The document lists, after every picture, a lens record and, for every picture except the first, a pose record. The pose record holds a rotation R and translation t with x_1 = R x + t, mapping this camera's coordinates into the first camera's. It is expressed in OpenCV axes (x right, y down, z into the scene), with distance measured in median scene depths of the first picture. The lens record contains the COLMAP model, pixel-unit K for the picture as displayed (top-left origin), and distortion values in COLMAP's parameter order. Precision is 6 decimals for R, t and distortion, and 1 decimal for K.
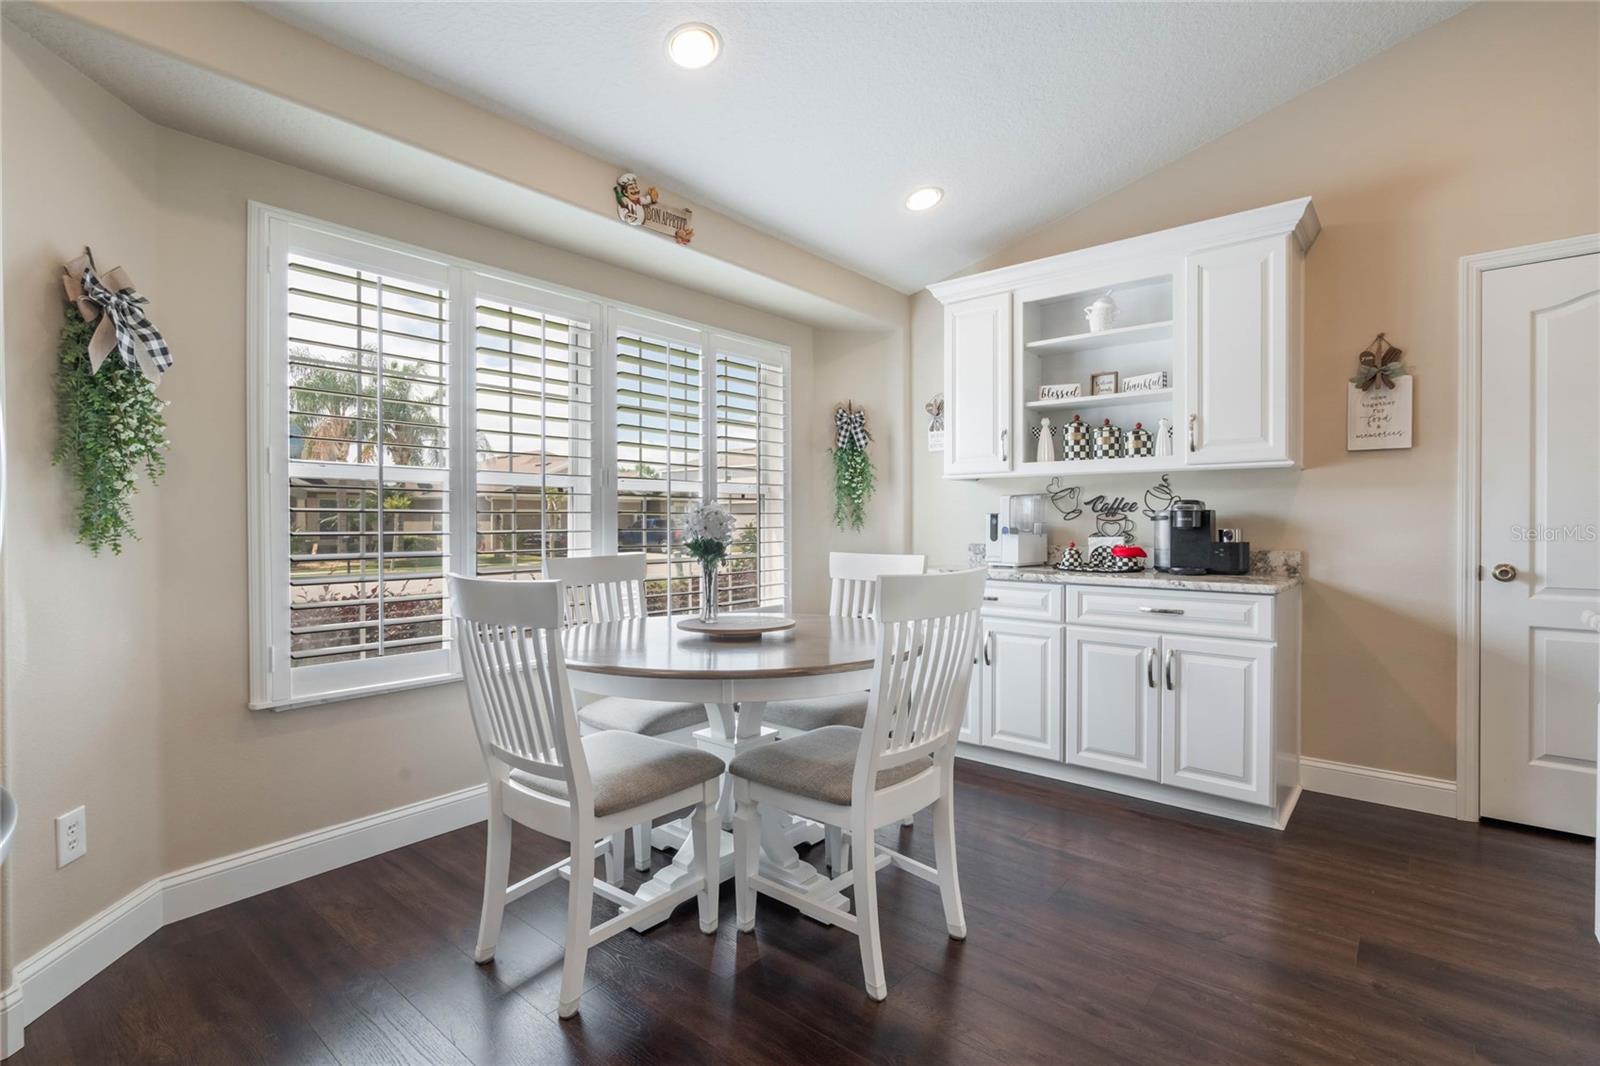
lens RADIAL K [[753.8, 0, 797.6], [0, 753.8, 536.4], [0, 0, 1]] dist [-0.002467, 0.001567]
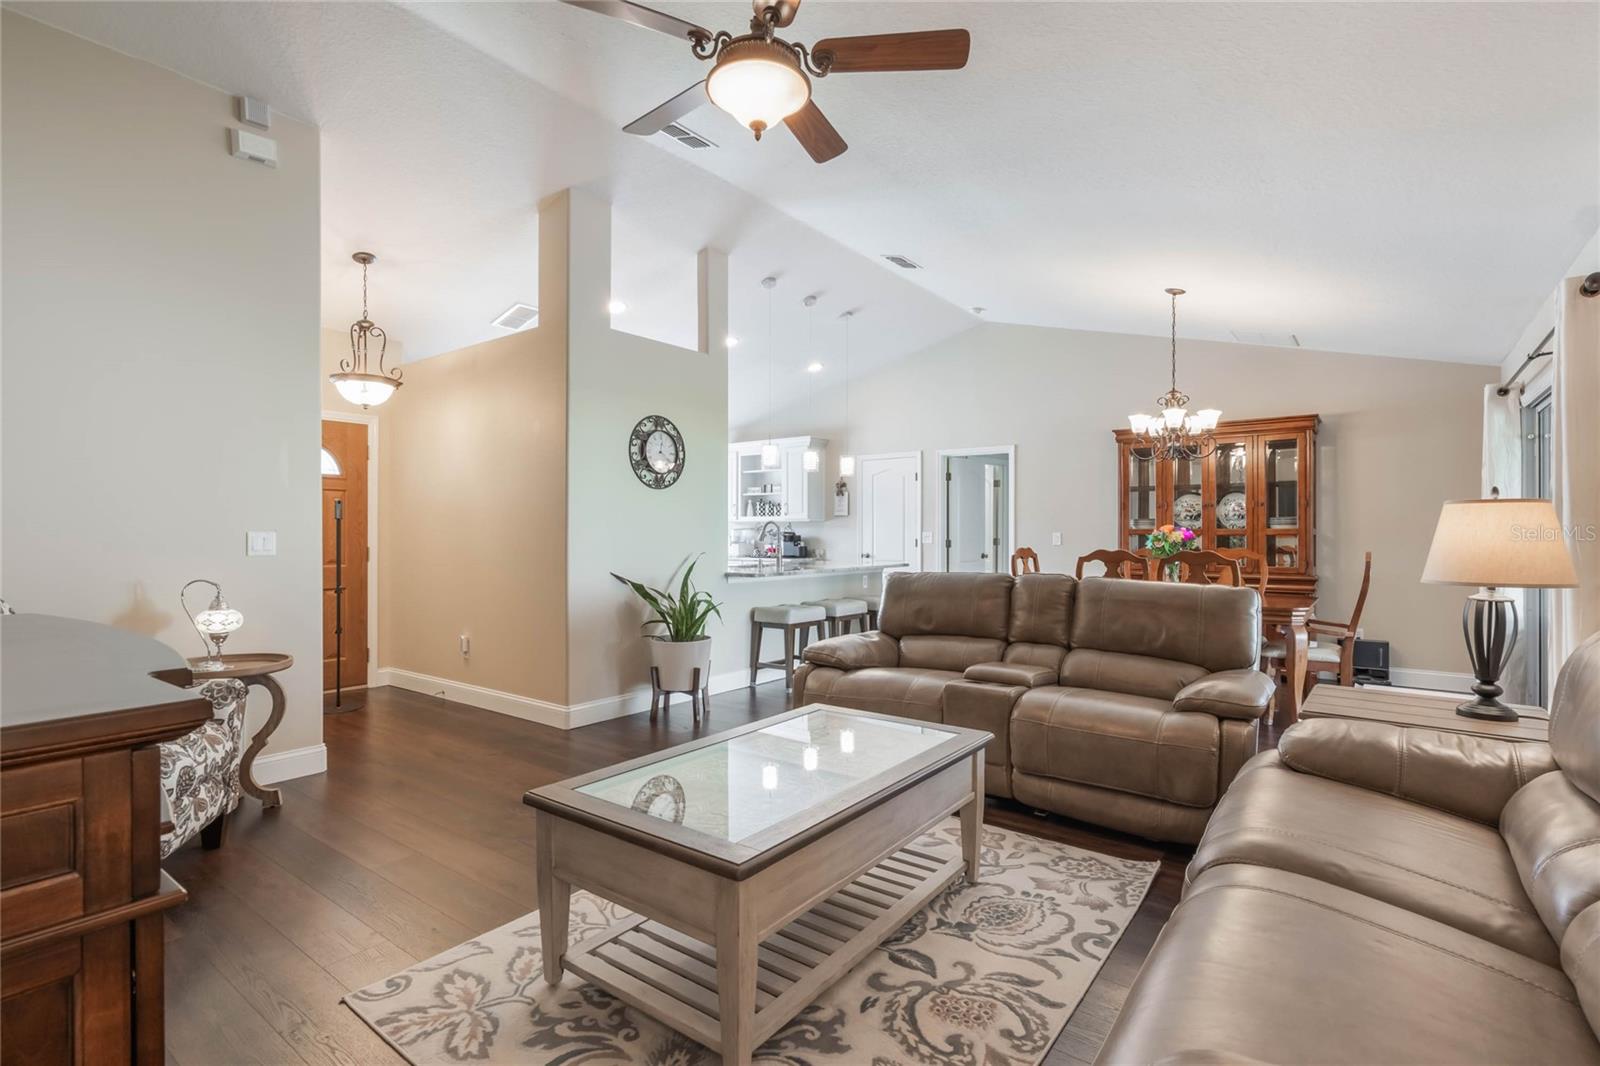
lens RADIAL K [[753.8, 0, 798.2], [0, 753.8, 532.2], [0, 0, 1]] dist [-0.002467, 0.001567]
pose [[0.999014, -0.002101, 0.044337, 0.464984], [0.002866, 0.999848, -0.017196, 0.002145], [-0.044294, 0.017306, 0.998869, -2.002634]]
